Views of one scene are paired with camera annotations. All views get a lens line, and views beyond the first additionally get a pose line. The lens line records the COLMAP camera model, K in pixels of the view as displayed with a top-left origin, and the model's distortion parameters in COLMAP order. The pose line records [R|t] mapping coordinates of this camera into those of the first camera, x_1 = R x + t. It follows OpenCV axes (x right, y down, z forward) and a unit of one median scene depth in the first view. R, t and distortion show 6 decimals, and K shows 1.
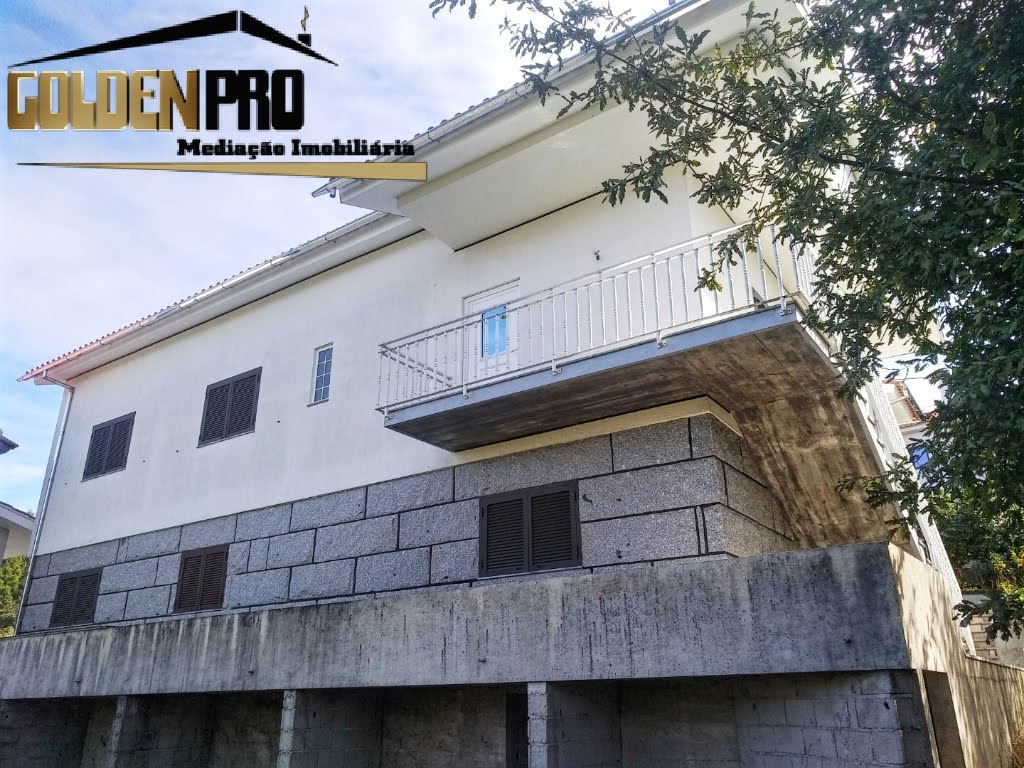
lens RADIAL K [[802.1, 0, 526.2], [0, 802.1, 378.4], [0, 0, 1]] dist [0.011139, -0.002889]
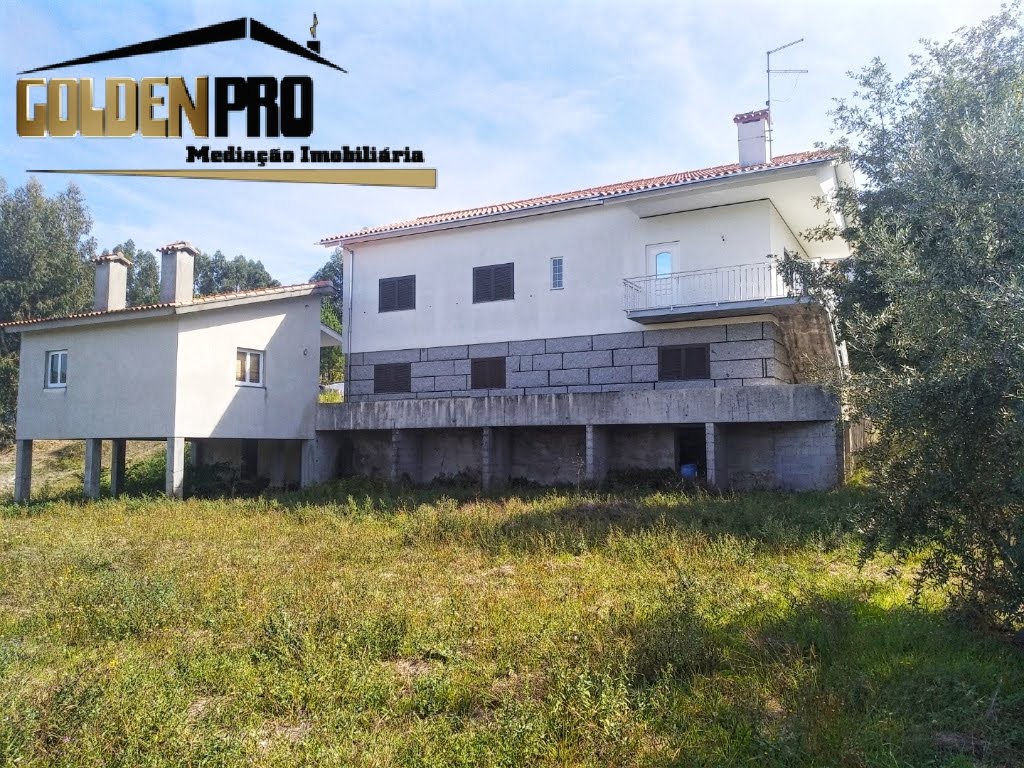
lens RADIAL K [[794.3, 0, 527.4], [0, 794.3, 379.0], [0, 0, 1]] dist [0.070970, -0.167507]
pose [[0.993348, 0.018032, 0.113728, -0.695038], [-0.050657, 0.955389, 0.290975, -0.406035], [-0.103407, -0.294801, 0.949947, -1.140855]]
